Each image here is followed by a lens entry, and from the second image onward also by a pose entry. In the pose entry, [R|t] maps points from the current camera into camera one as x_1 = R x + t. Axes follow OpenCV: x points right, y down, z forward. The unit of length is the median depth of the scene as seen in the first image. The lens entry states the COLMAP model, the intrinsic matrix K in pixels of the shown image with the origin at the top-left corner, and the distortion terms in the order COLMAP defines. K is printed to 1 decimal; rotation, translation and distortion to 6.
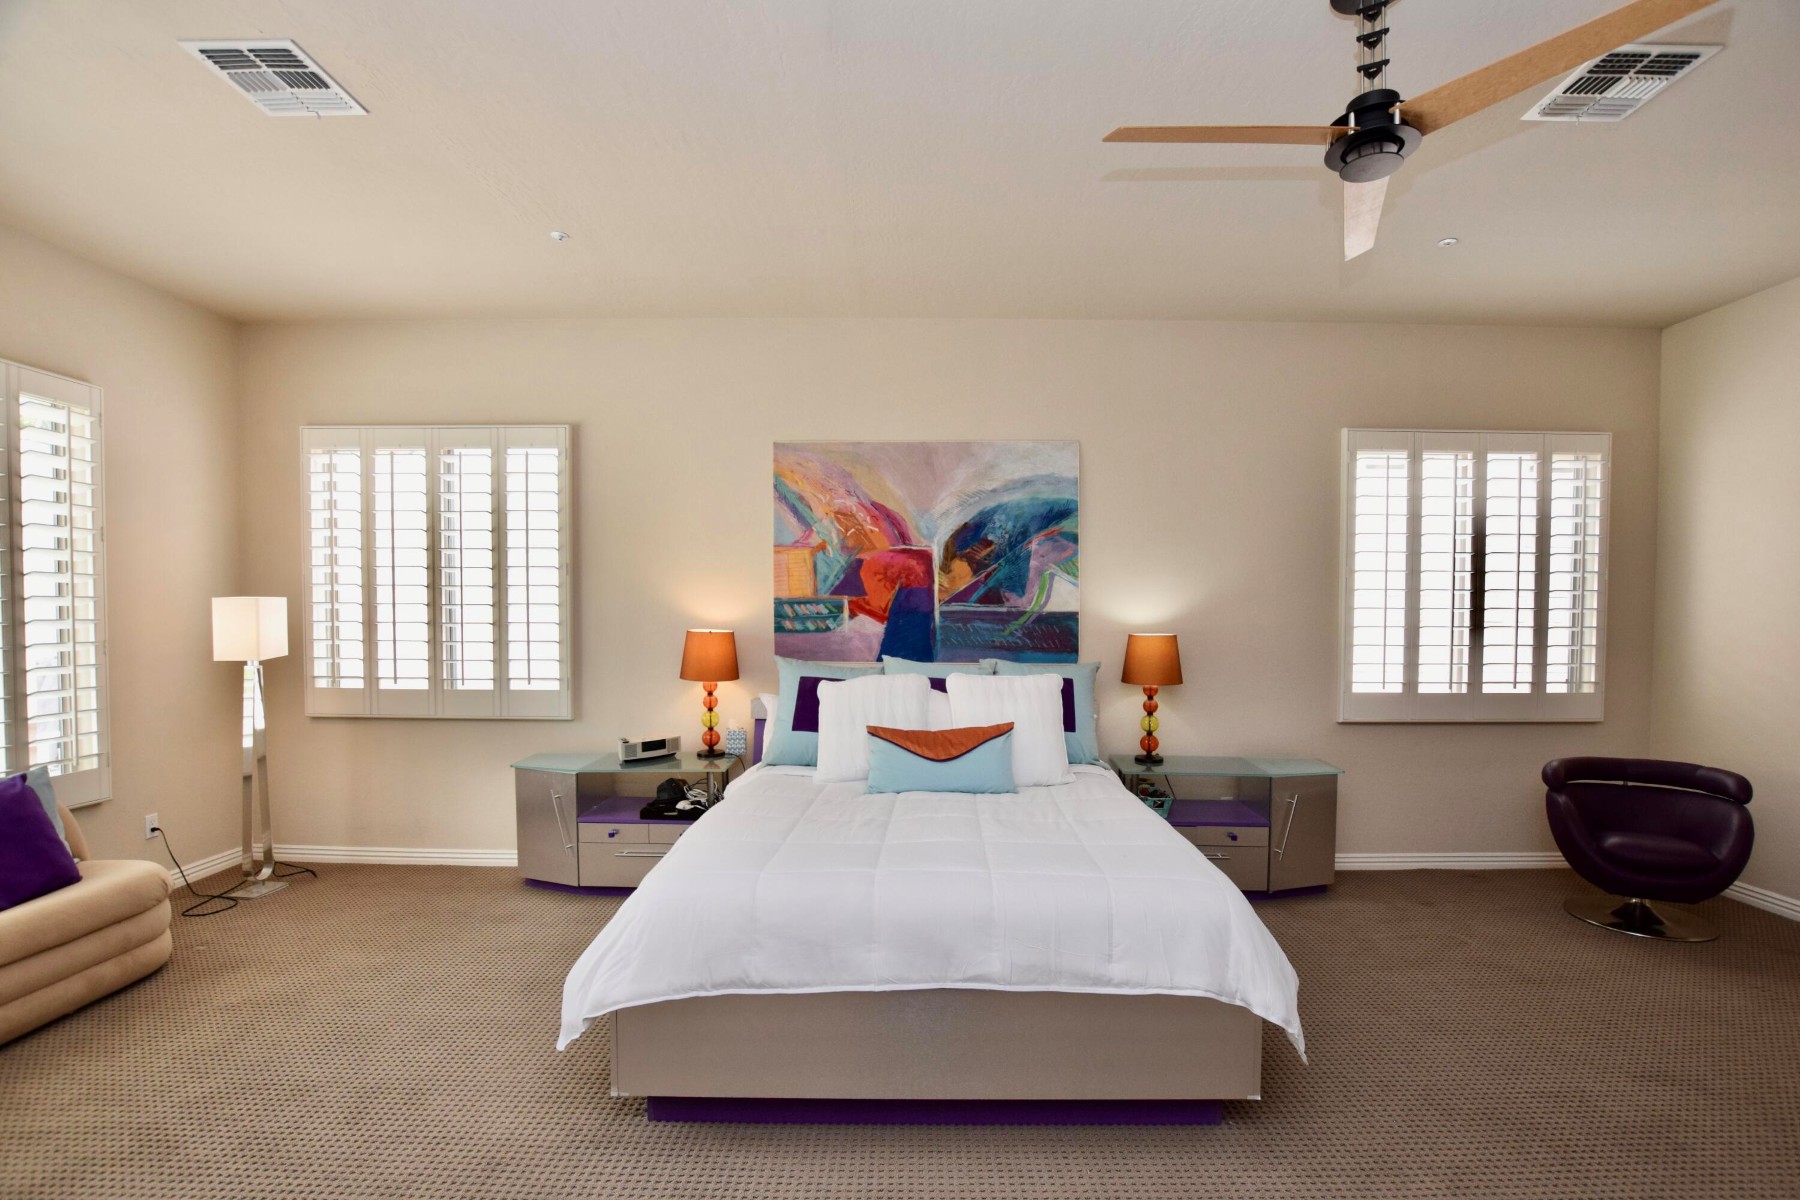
lens RADIAL K [[787.7, 0, 900.0], [0, 787.7, 600.0], [0, 0, 1]] dist [-0.000942, -0.000001]
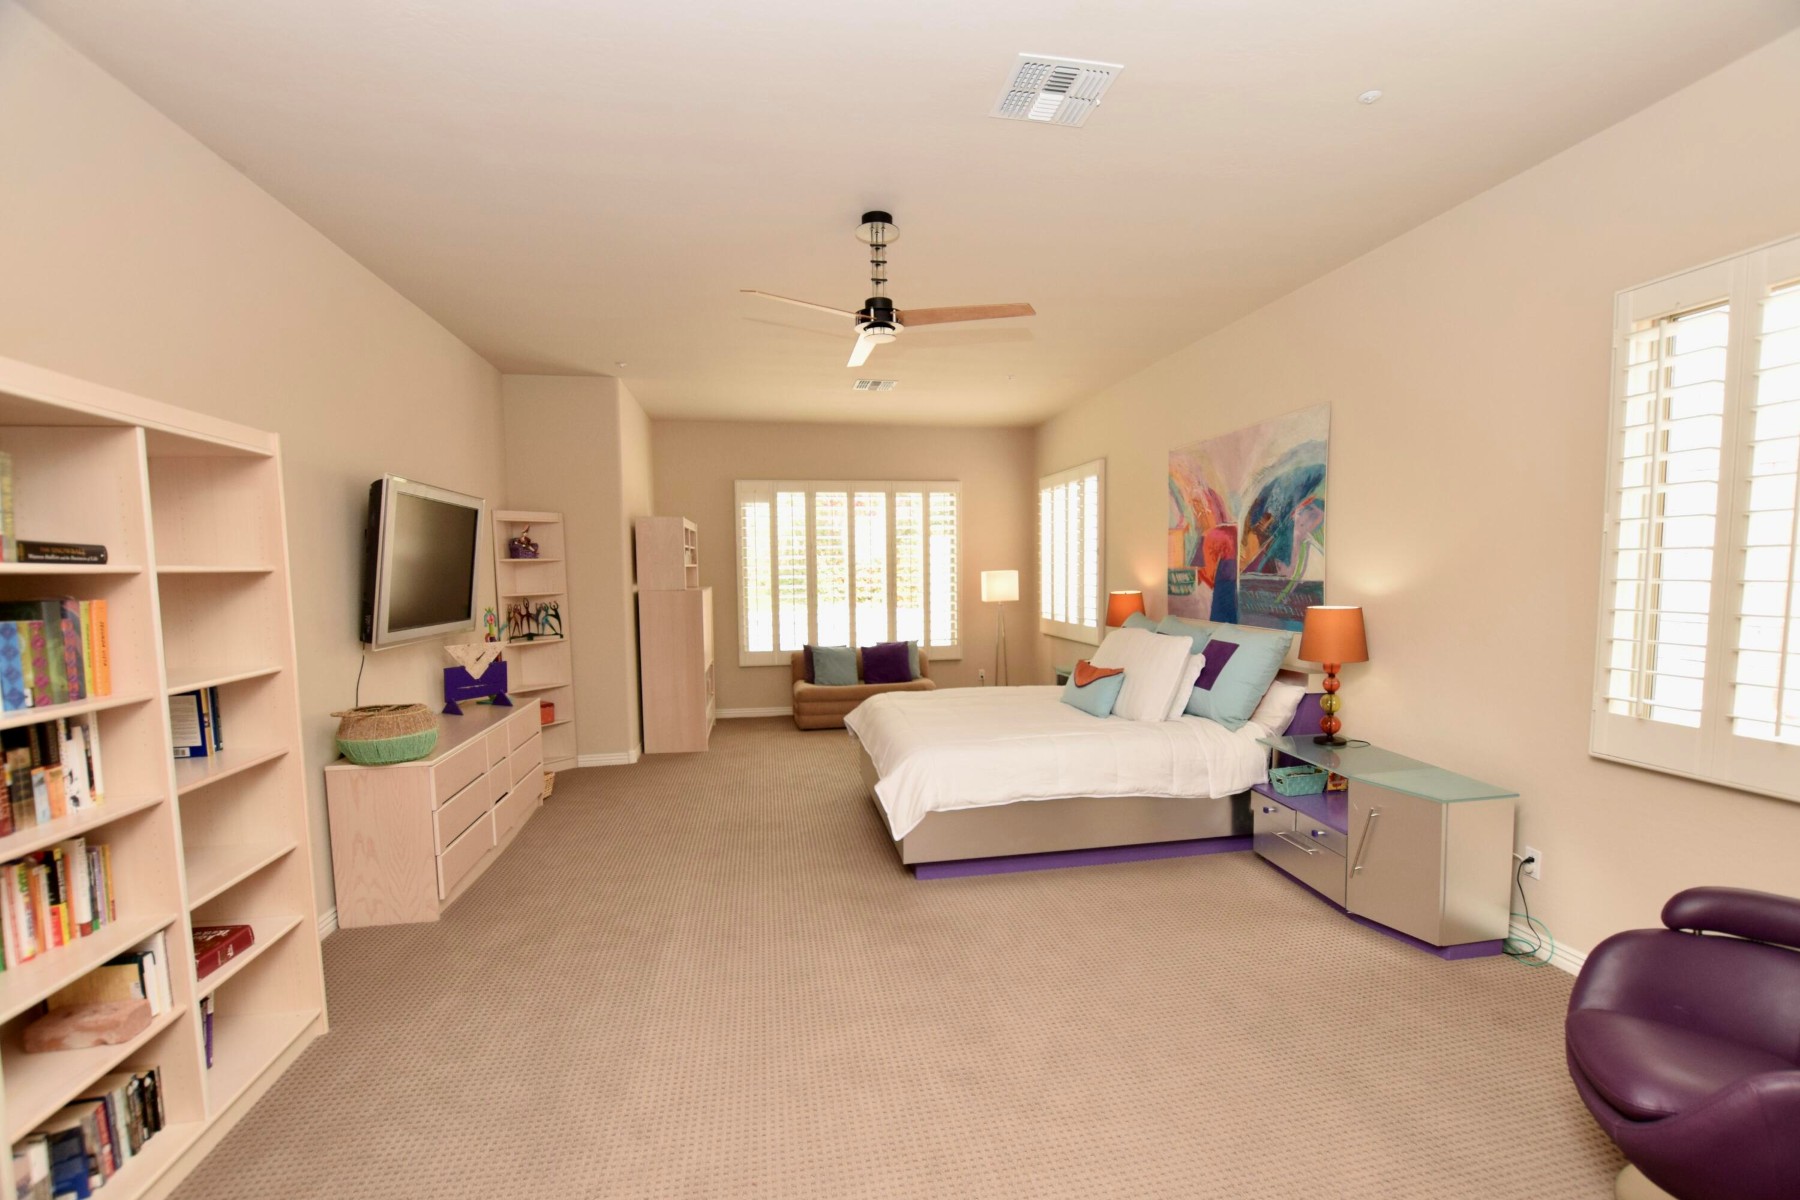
lens RADIAL K [[787.7, 0, 900.0], [0, 787.7, 600.0], [0, 0, 1]] dist [-0.000942, -0.000001]
pose [[0.177663, 0.033050, -0.983536, 1.074692], [0.011952, 0.999290, 0.035738, -0.002827], [0.984019, -0.018105, 0.177142, 0.318837]]
